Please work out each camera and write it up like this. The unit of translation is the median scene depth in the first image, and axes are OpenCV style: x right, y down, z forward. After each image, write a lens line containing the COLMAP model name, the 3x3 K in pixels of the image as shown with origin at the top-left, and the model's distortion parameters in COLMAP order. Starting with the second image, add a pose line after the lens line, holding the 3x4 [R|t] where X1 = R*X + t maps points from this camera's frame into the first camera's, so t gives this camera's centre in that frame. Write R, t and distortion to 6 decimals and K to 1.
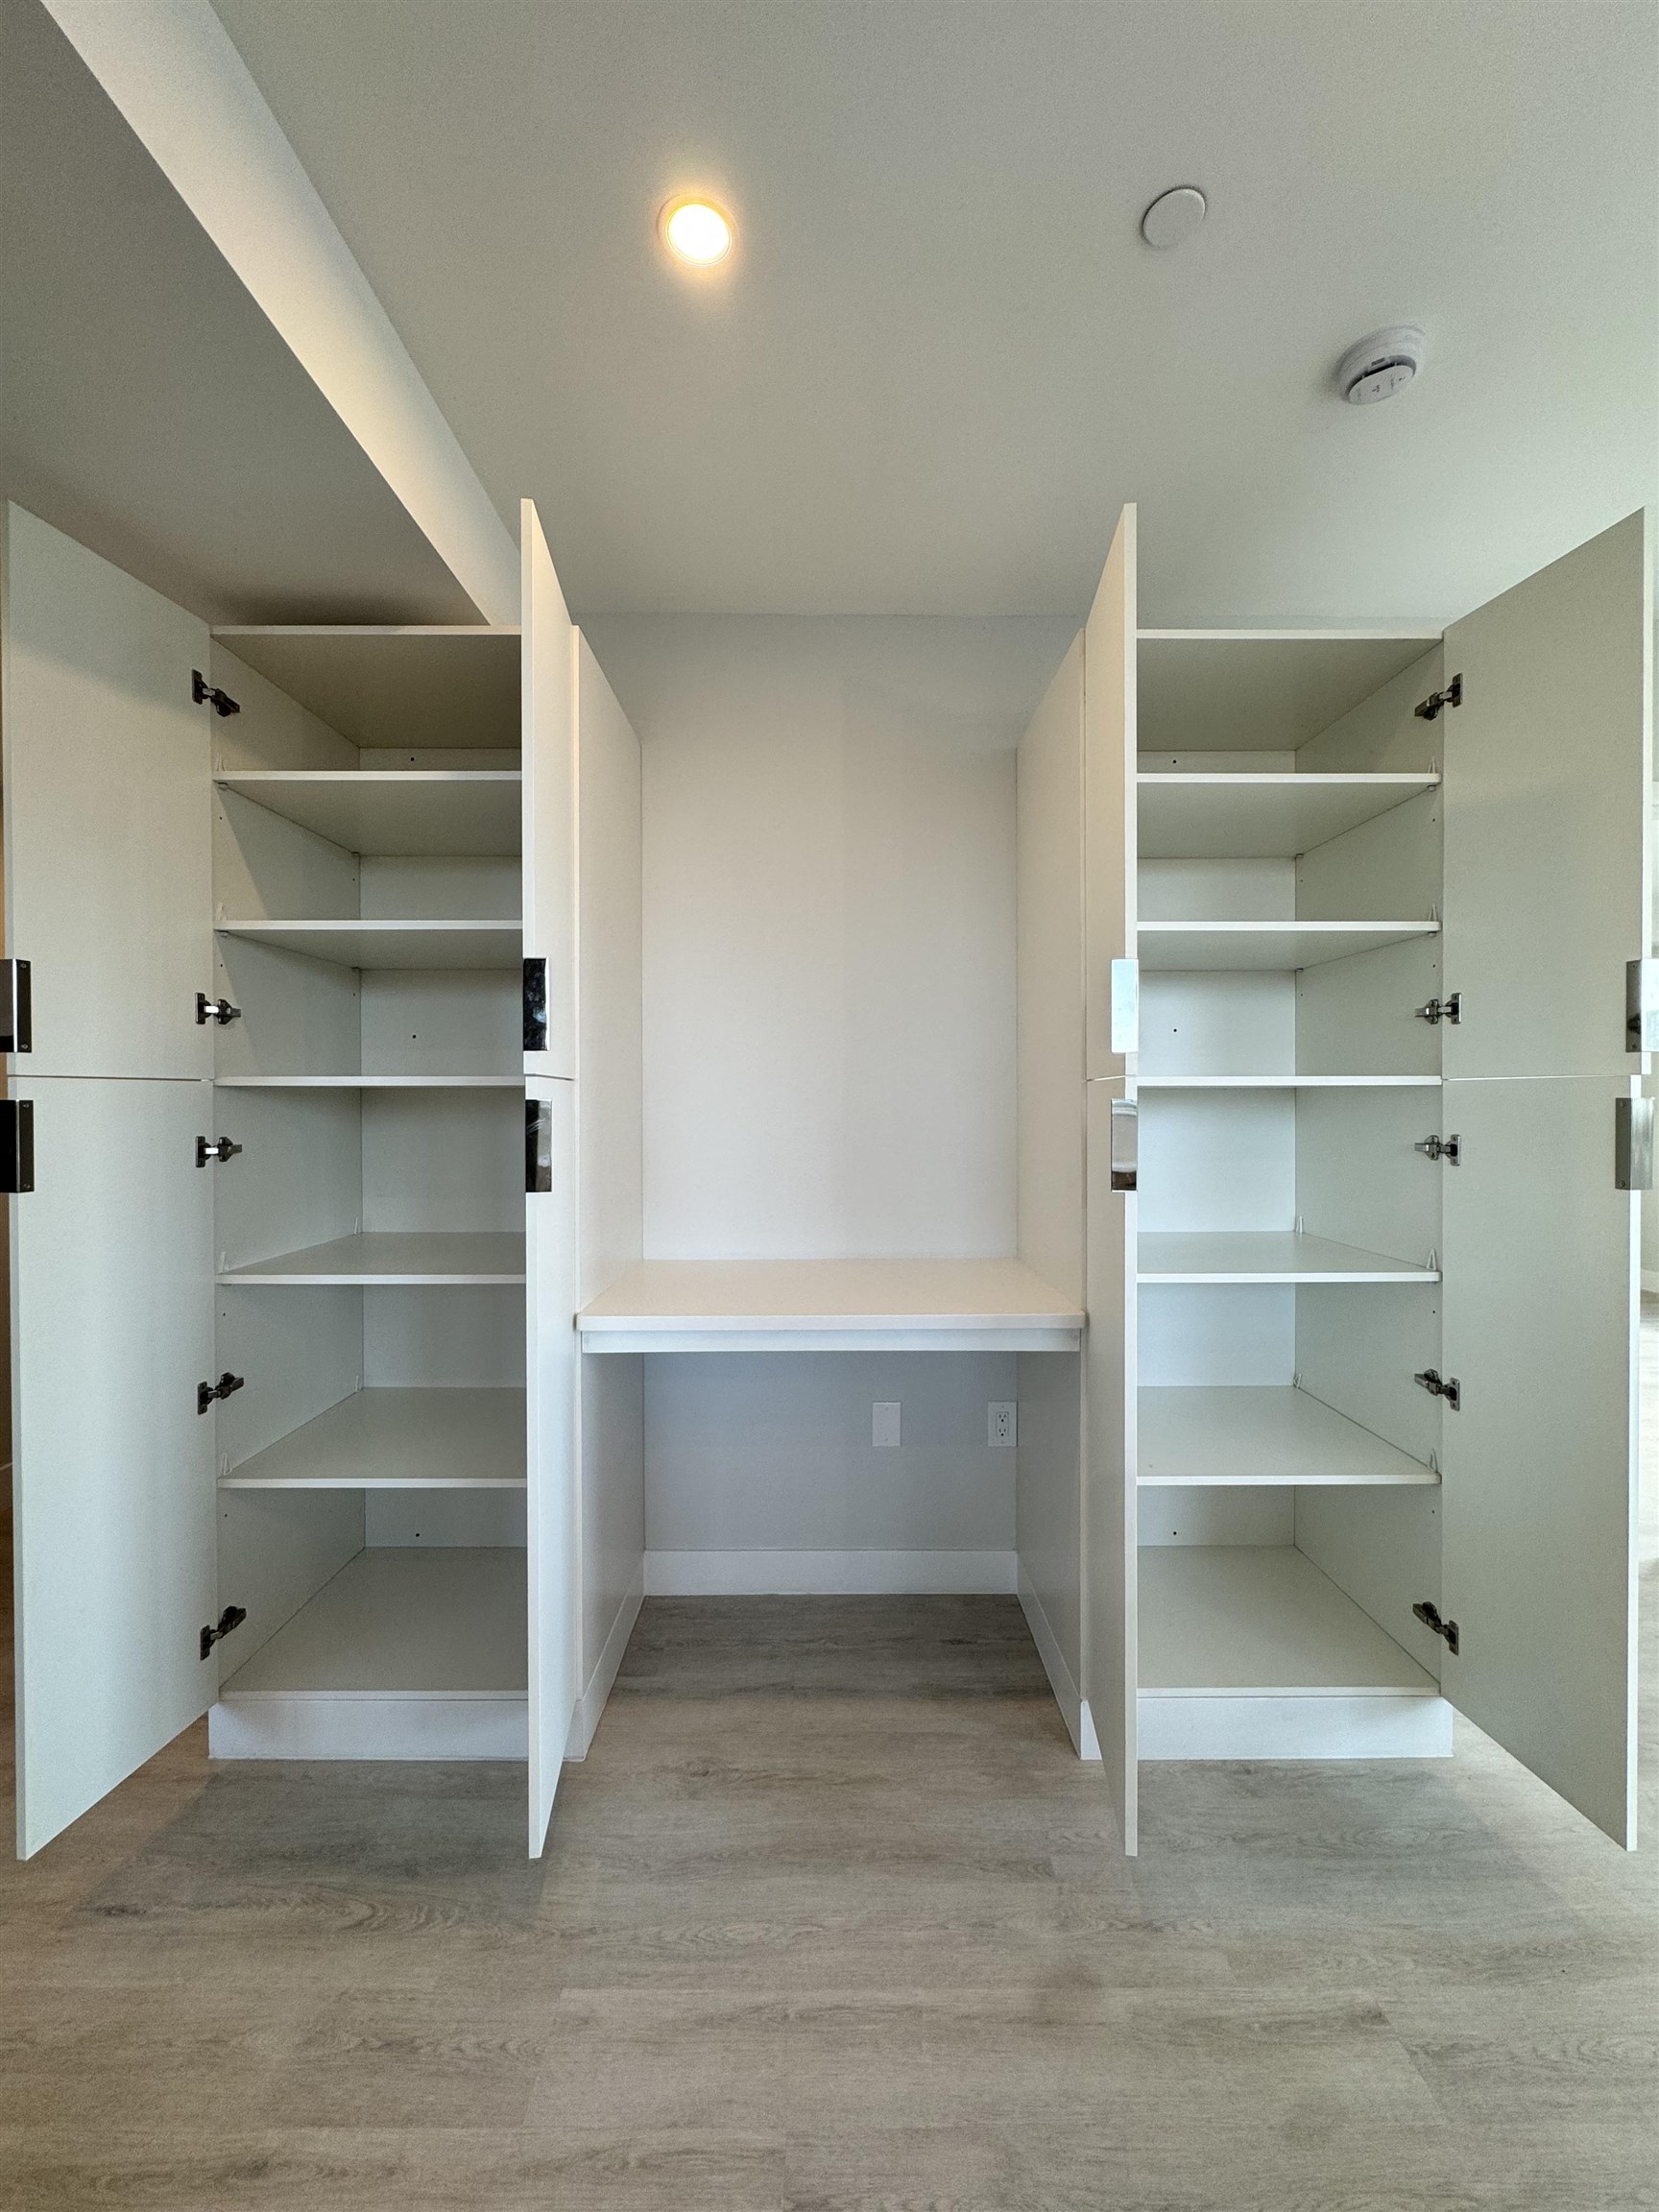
lens RADIAL K [[881.6, 0, 825.0], [0, 881.6, 1100.6], [0, 0, 1]] dist [-0.003316, 0.000778]
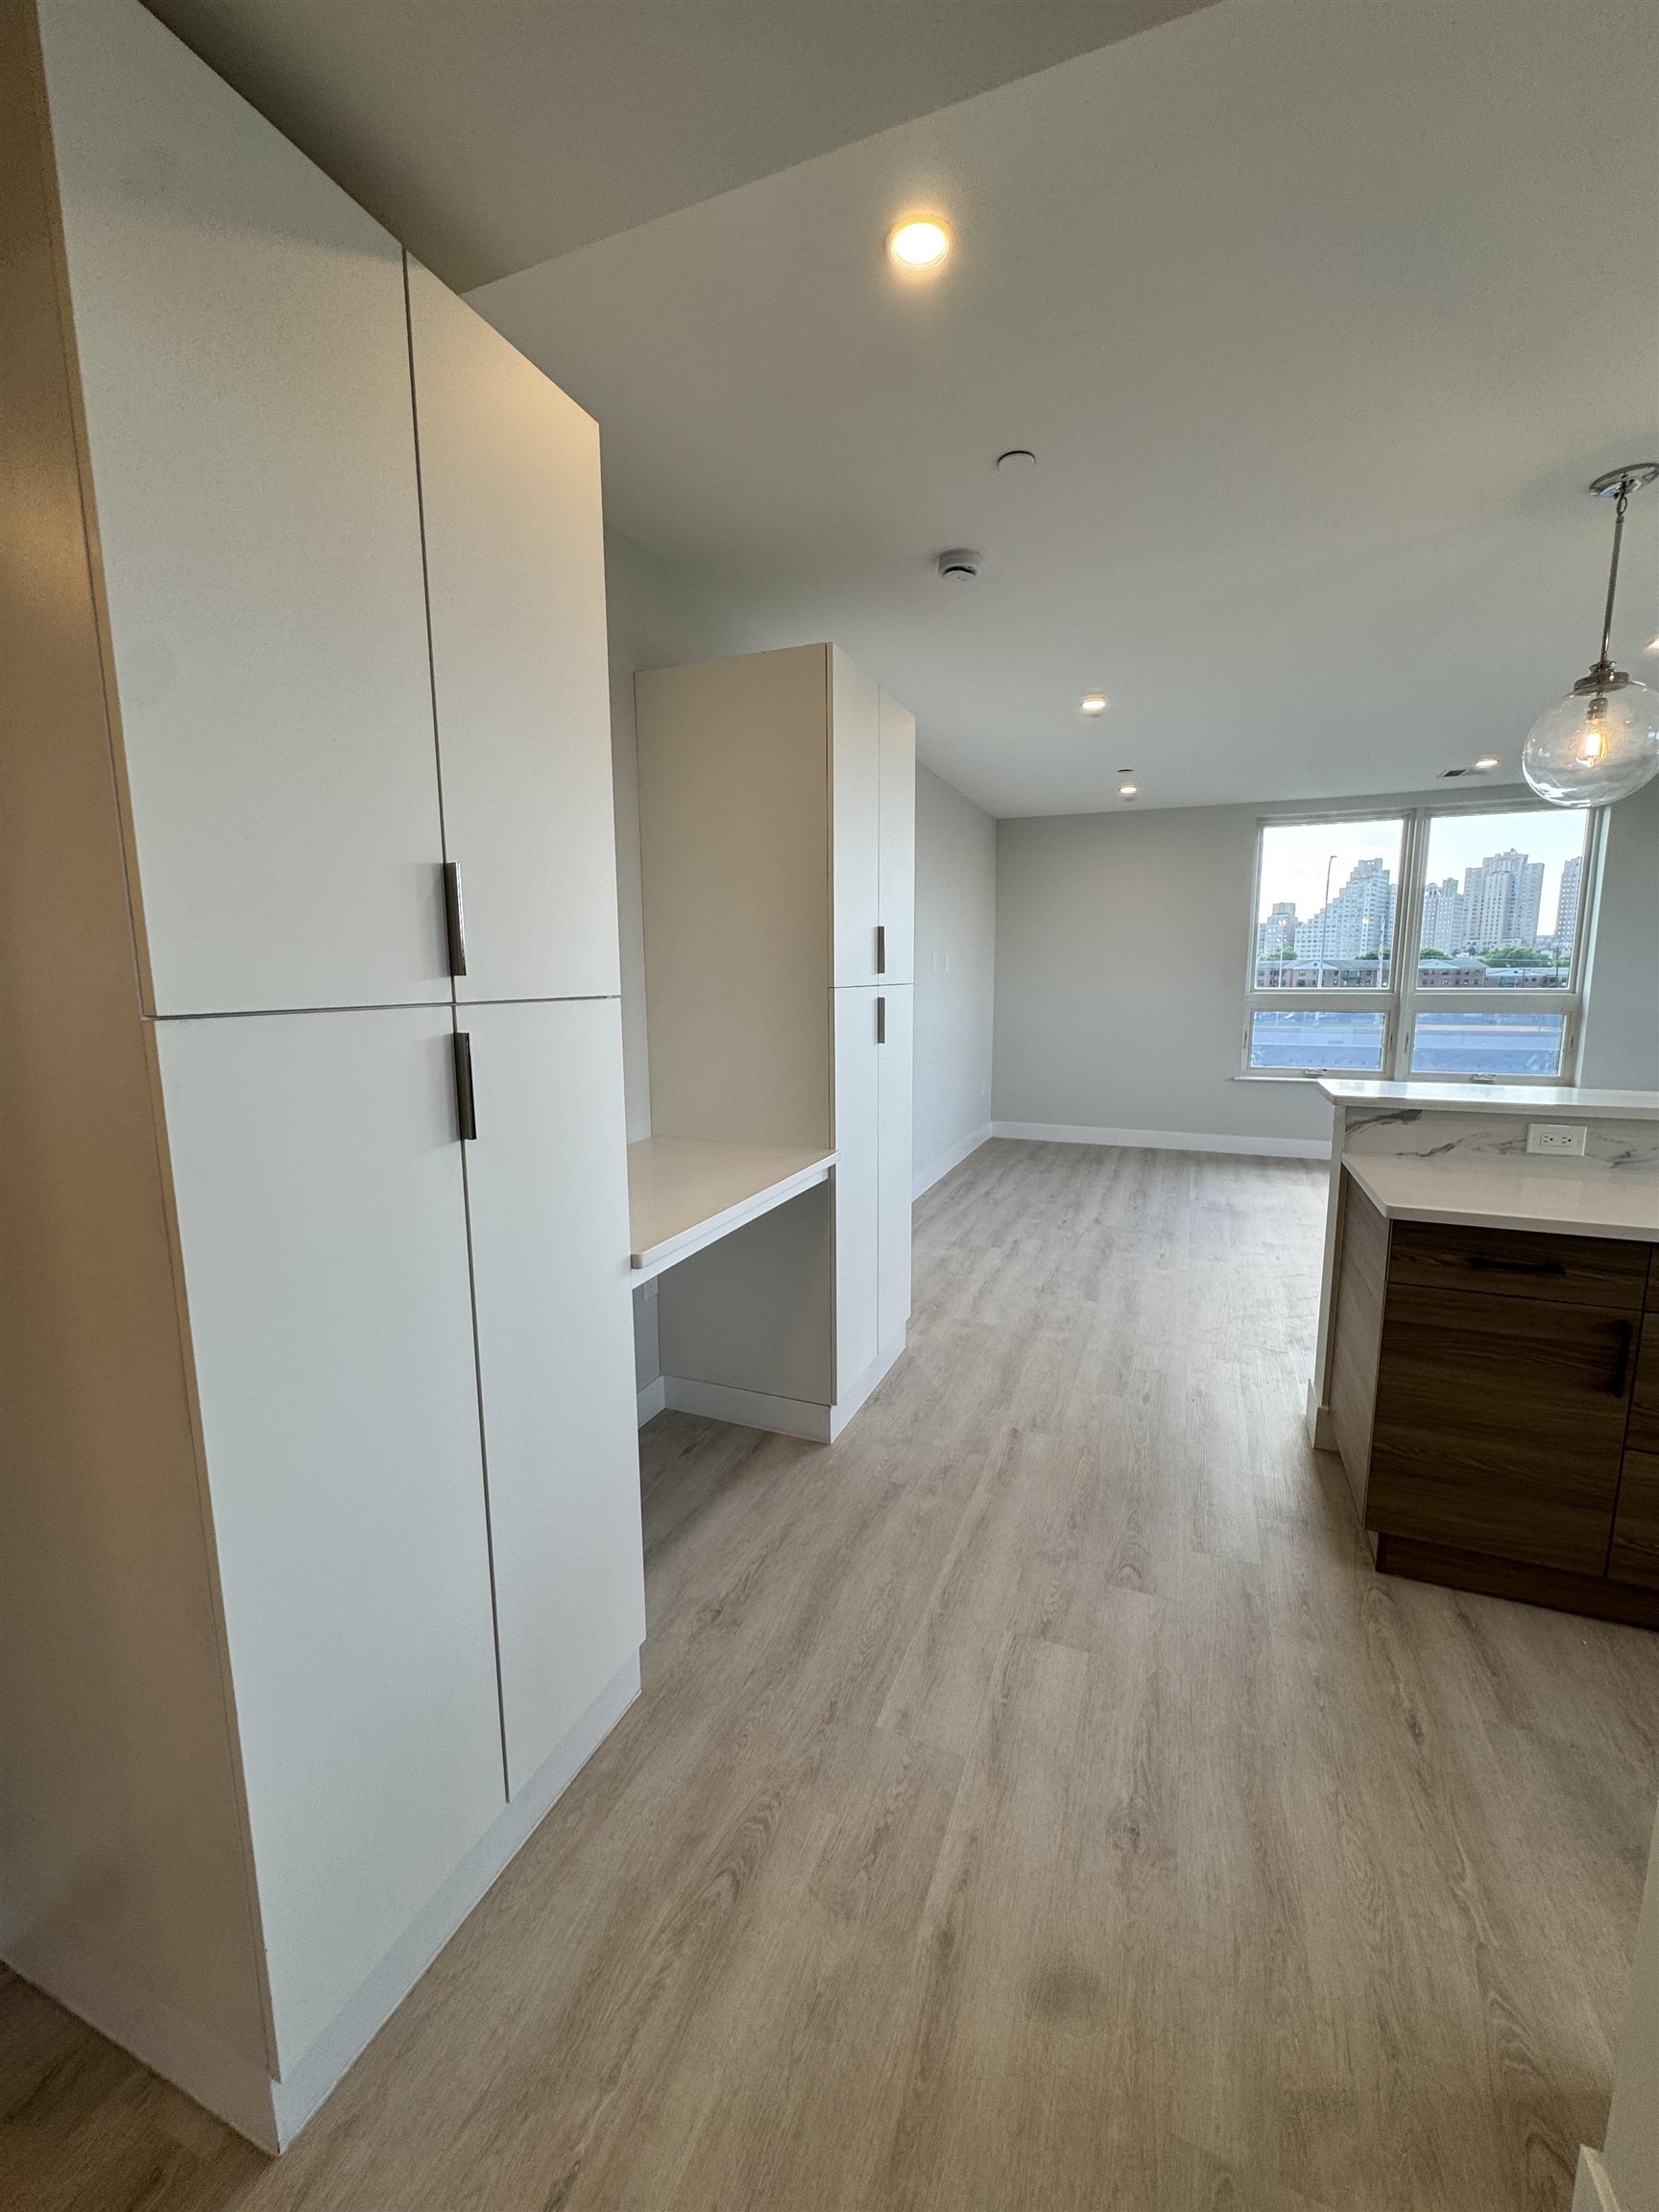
lens RADIAL K [[881.6, 0, 824.5], [0, 881.6, 1103.1], [0, 0, 1]] dist [-0.003316, 0.000778]
pose [[0.384608, -0.135411, 0.913094, -1.350720], [0.011372, 0.989802, 0.141996, -0.055350], [-0.923010, -0.044229, 0.382225, 0.618733]]
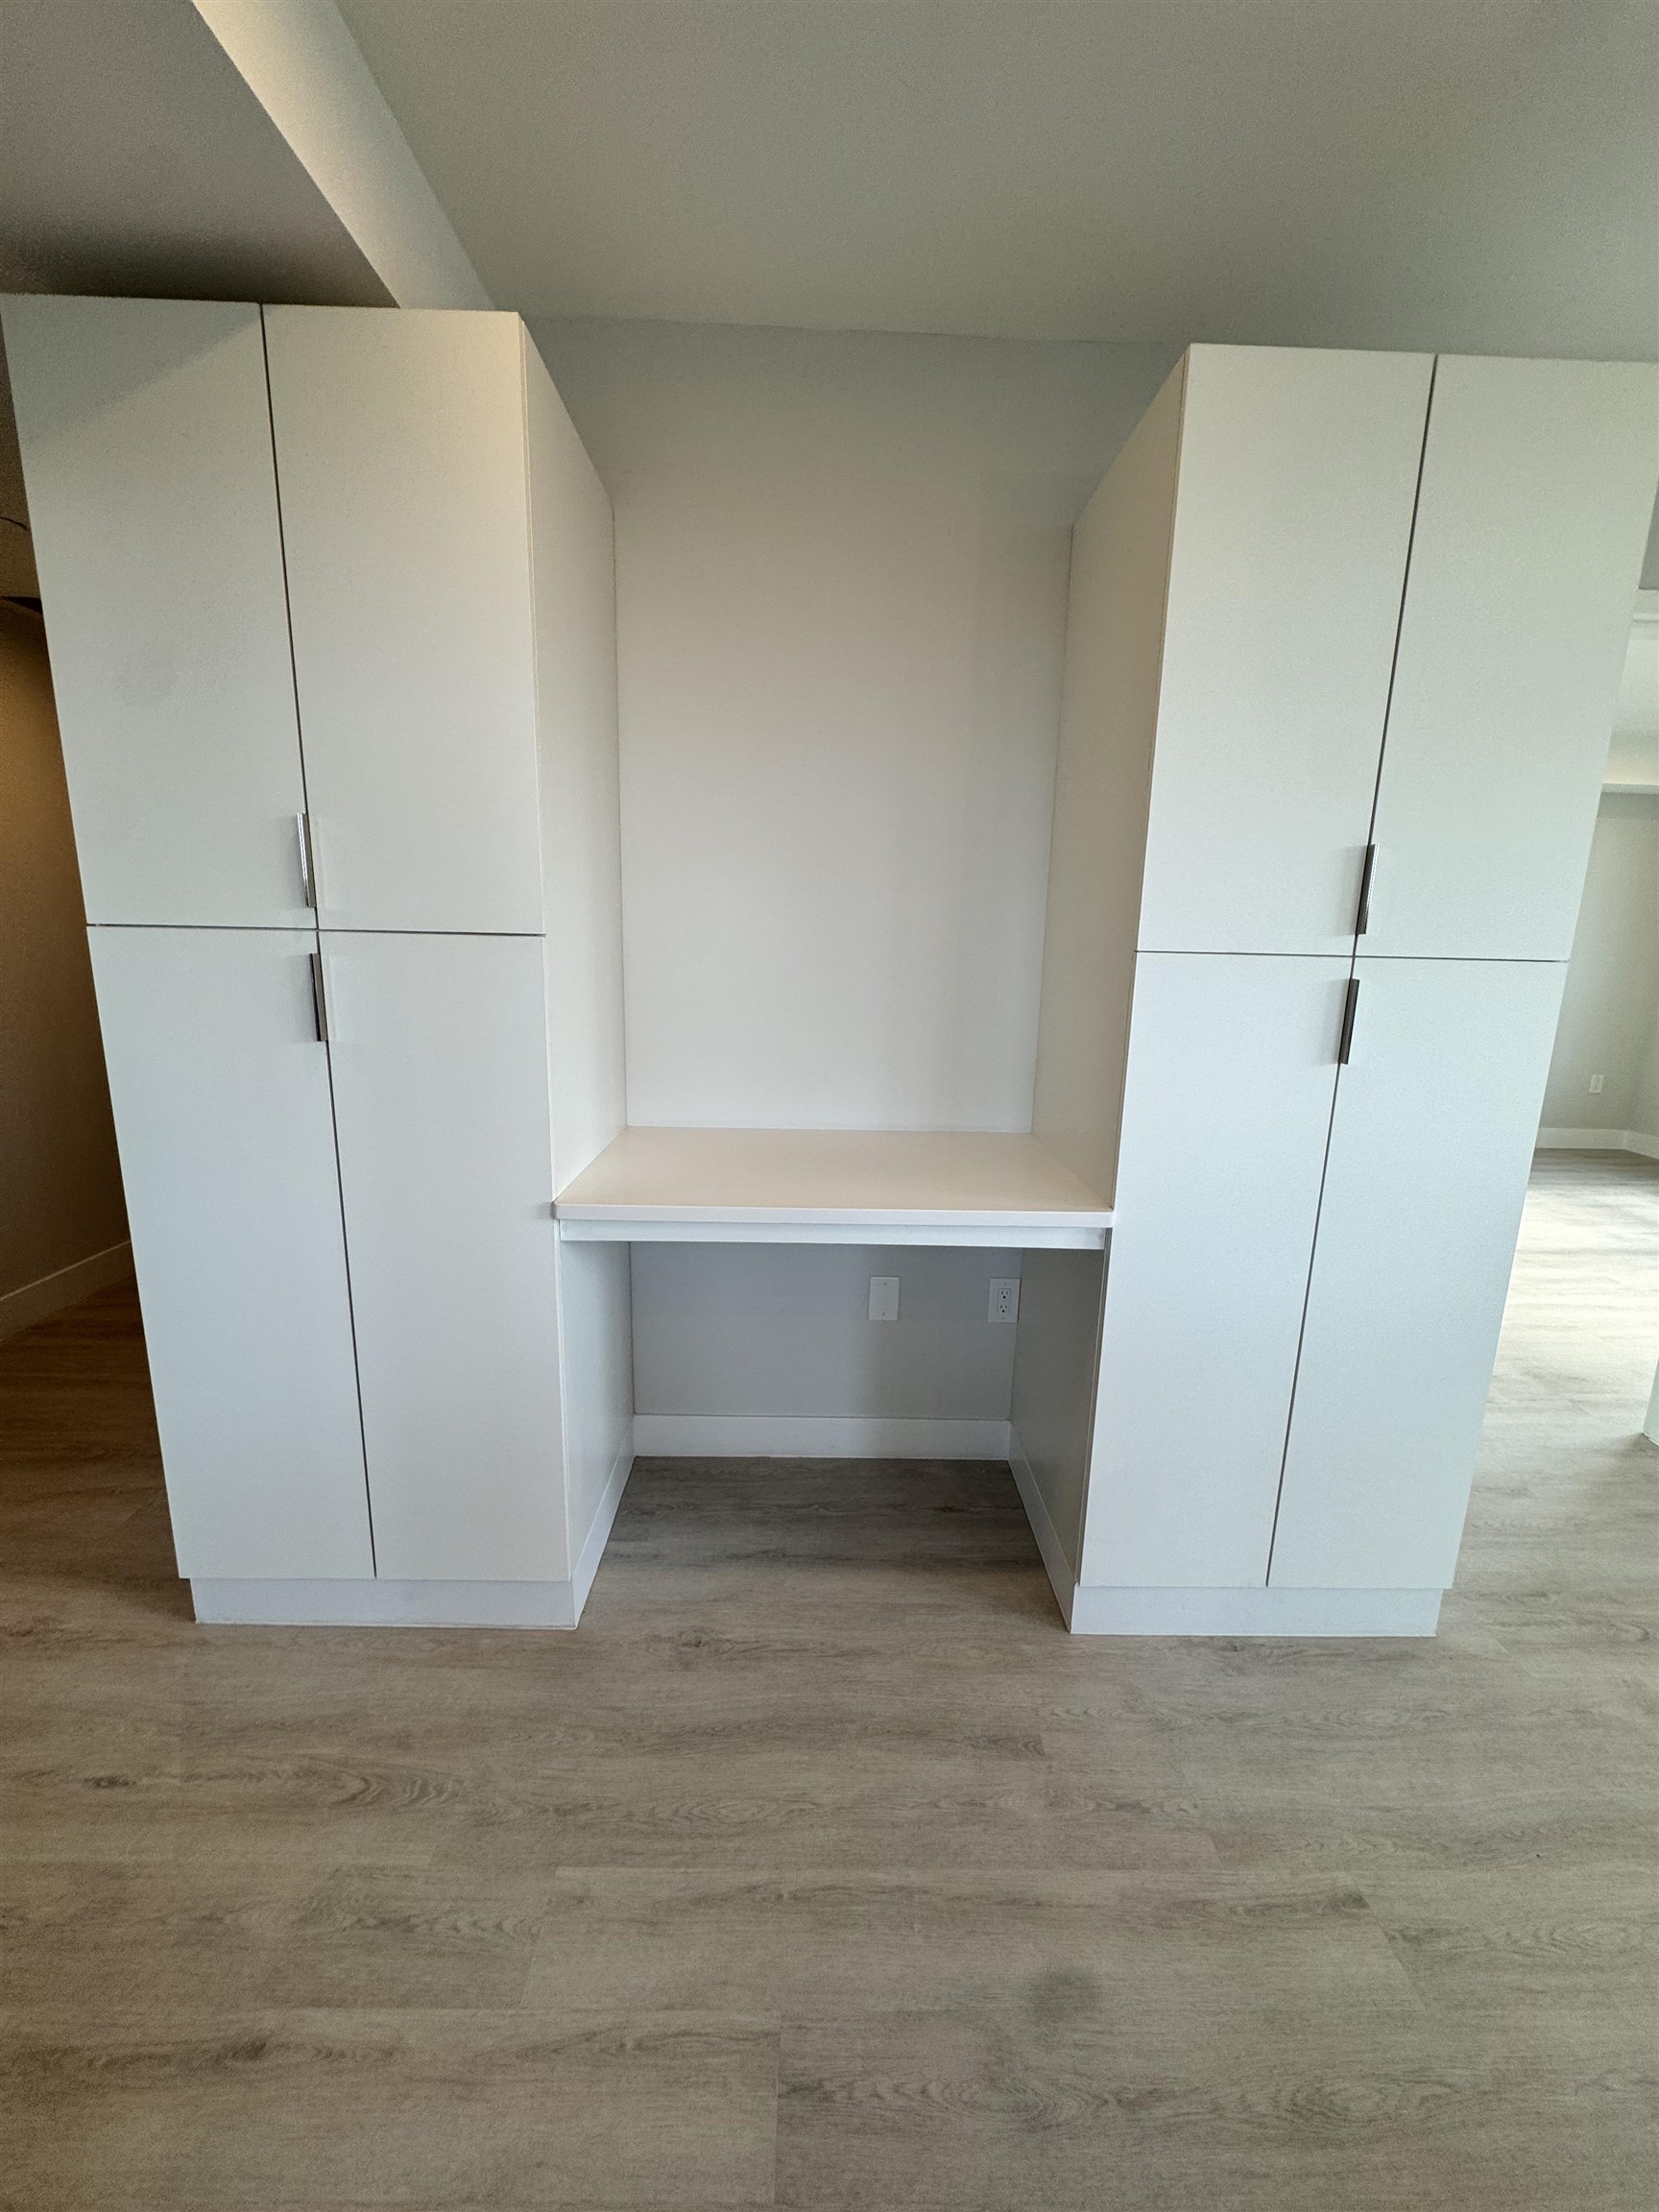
lens RADIAL K [[881.6, 0, 825.8], [0, 881.6, 1100.0], [0, 0, 1]] dist [-0.003316, 0.000778]
pose [[0.999588, 0.022563, 0.017762, -0.029035], [-0.025559, 0.981036, 0.192132, -0.051397], [-0.013090, -0.192507, 0.981208, 0.176167]]
